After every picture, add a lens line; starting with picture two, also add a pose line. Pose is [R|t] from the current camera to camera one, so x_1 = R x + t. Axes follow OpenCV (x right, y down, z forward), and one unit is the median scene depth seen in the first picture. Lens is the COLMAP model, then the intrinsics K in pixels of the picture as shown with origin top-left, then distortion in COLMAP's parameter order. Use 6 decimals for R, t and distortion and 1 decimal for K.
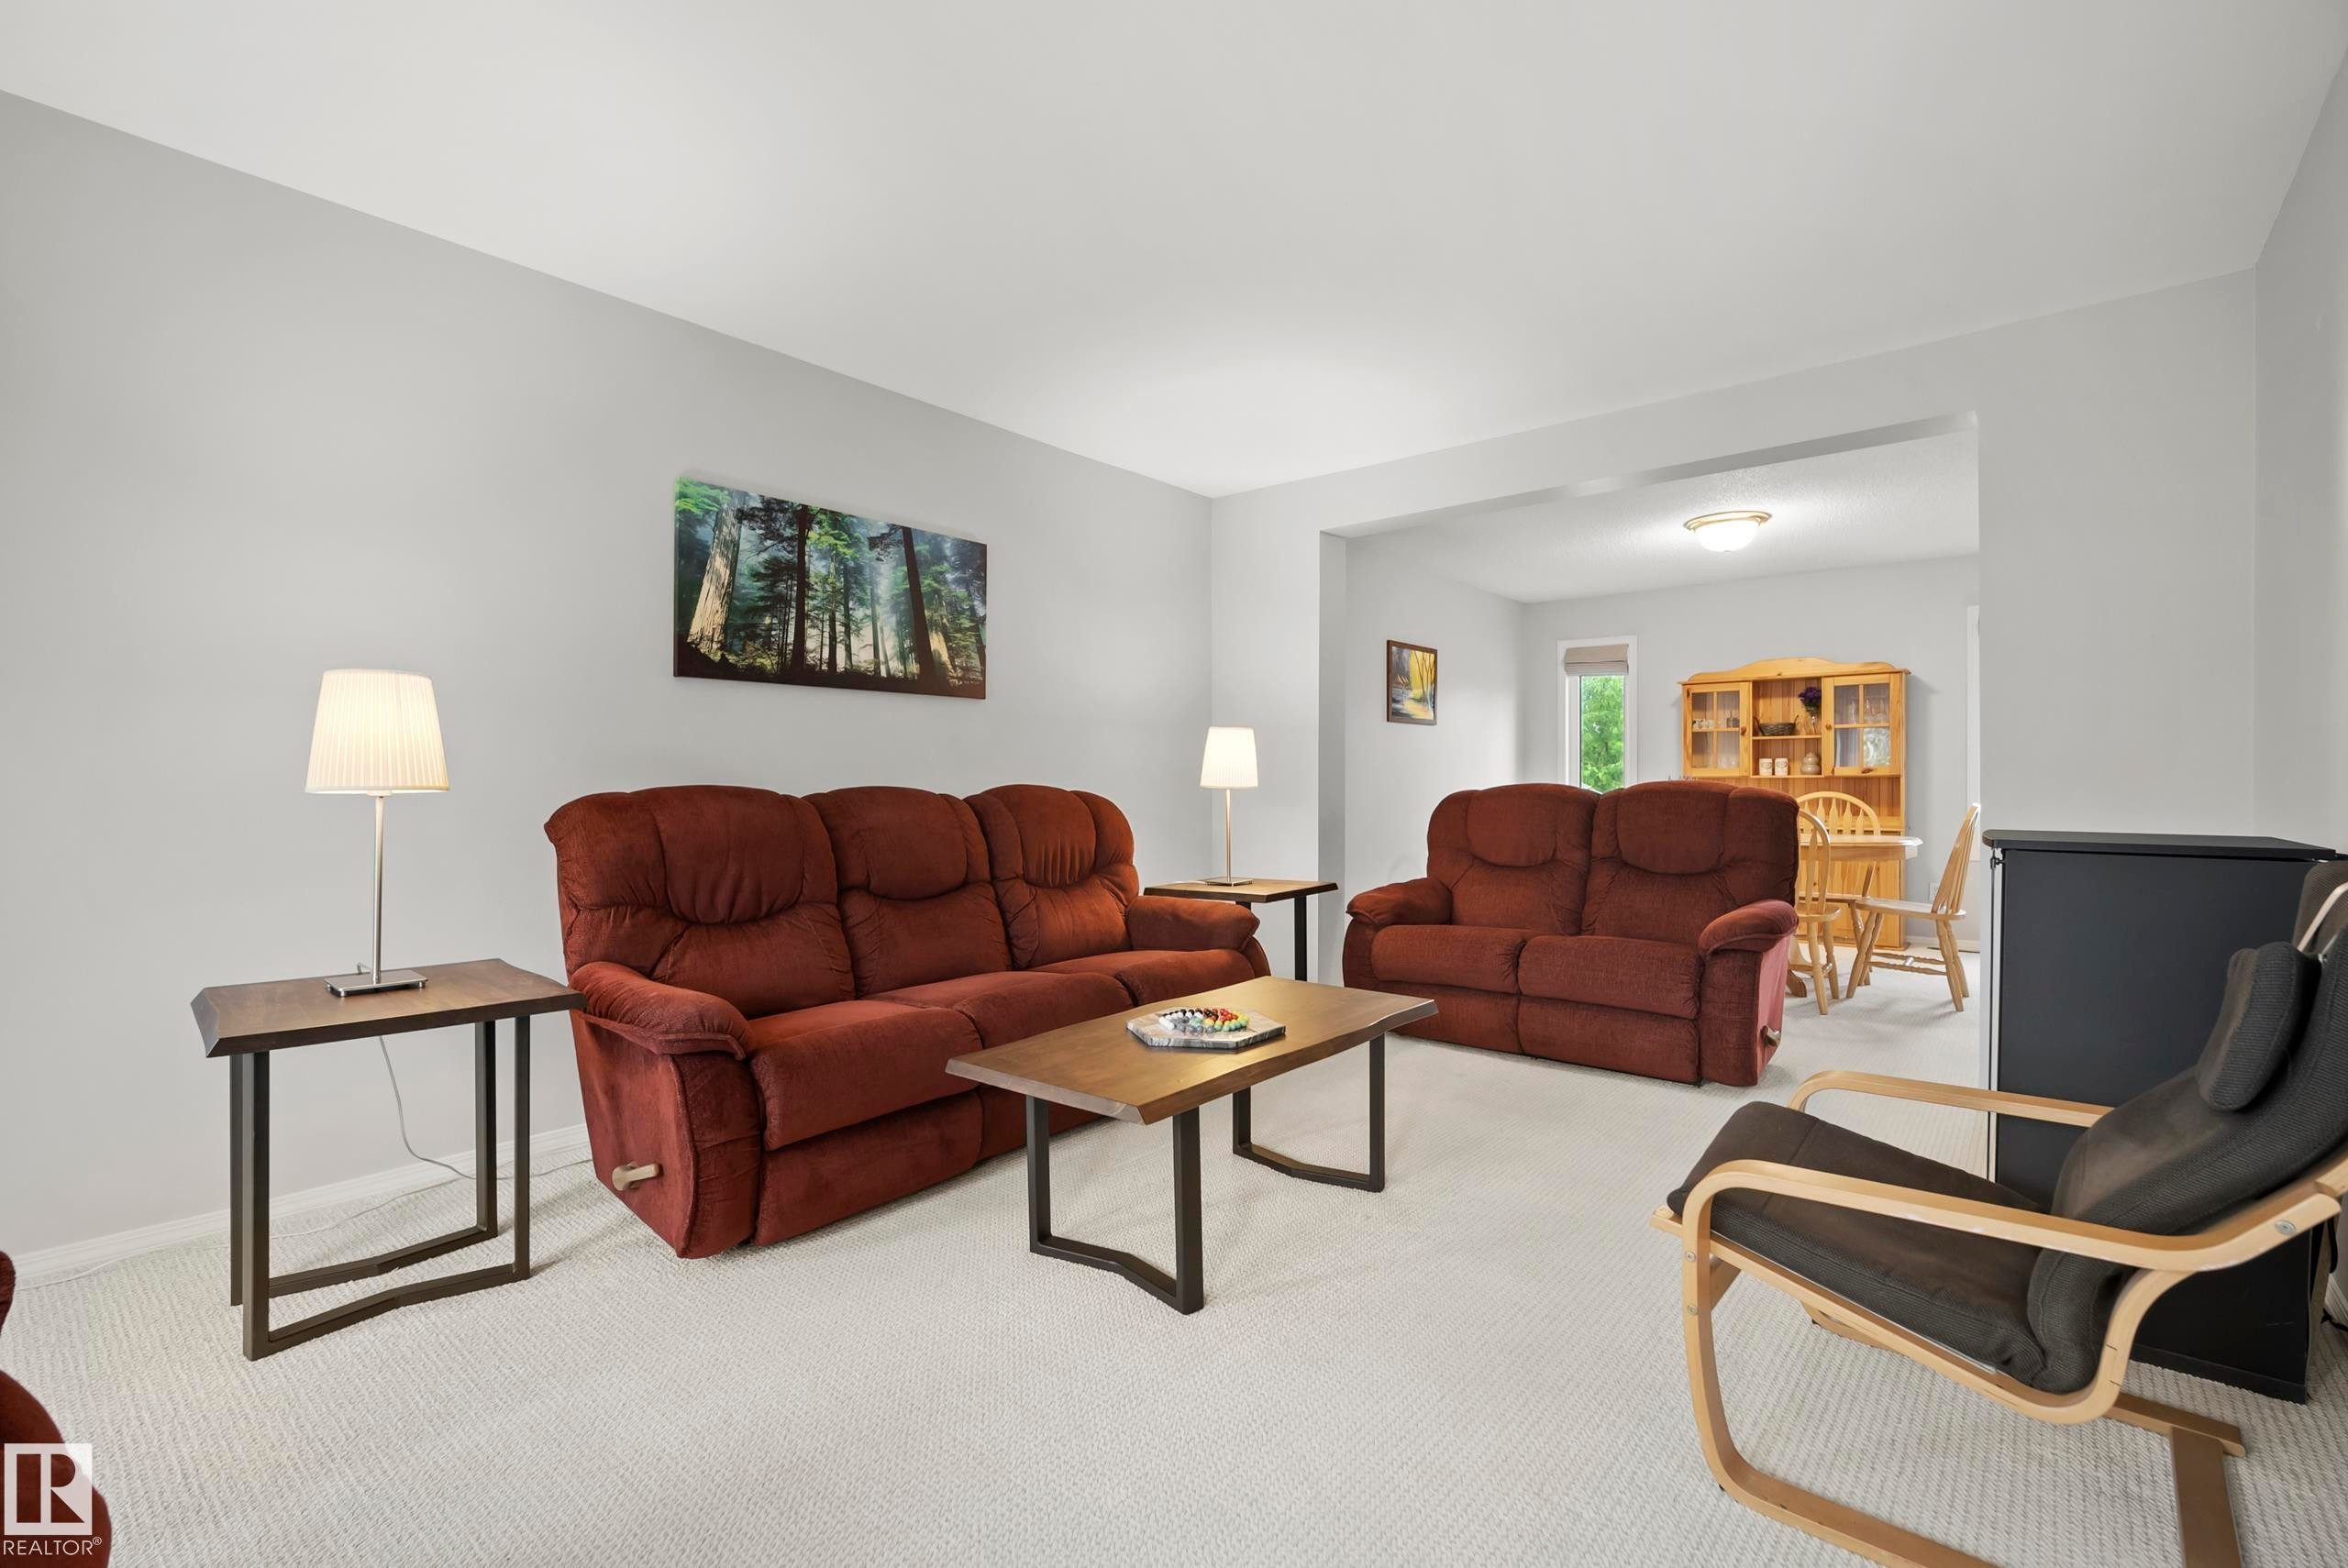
lens RADIAL K [[1046.1, 0, 1174.2], [0, 1046.1, 797.3], [0, 0, 1]] dist [-0.001416, 0.000187]
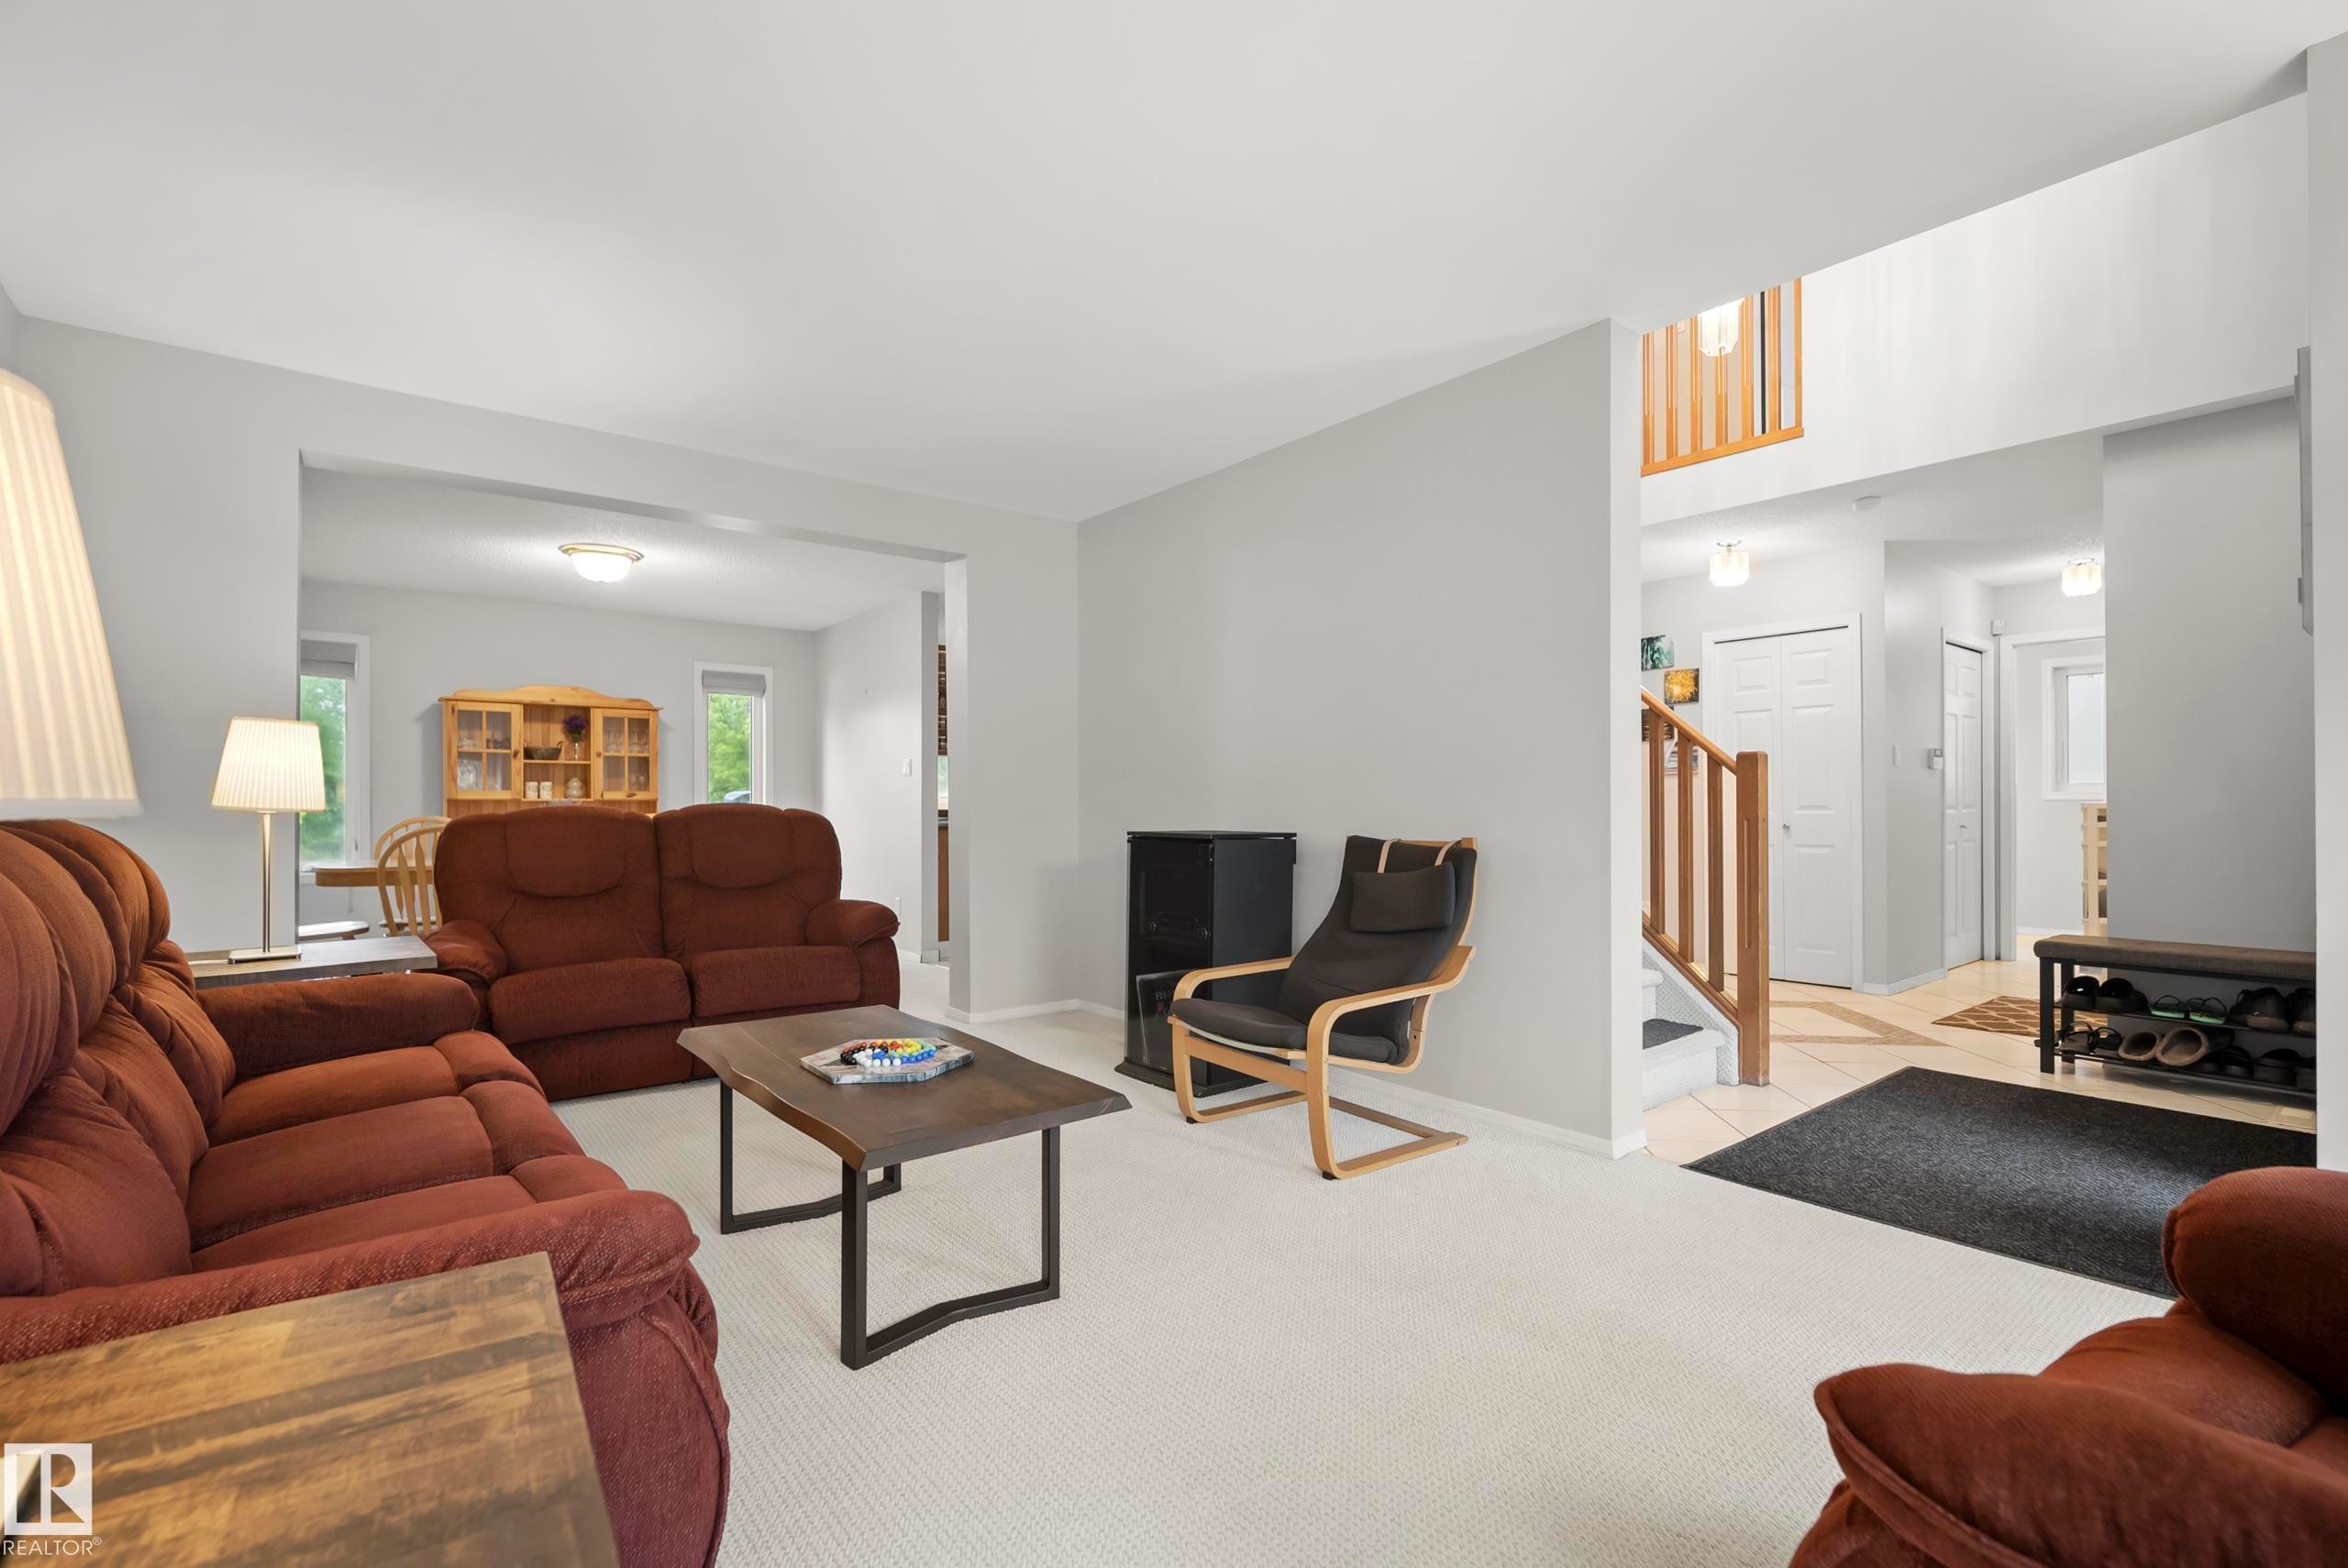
lens RADIAL K [[1046.1, 0, 1174.2], [0, 1046.1, 797.3], [0, 0, 1]] dist [-0.001416, 0.000187]
pose [[0.196302, 0.007773, 0.980513, -0.373116], [0.018645, 0.999758, -0.011658, 0.000515], [-0.980366, 0.020570, 0.196110, 0.255861]]
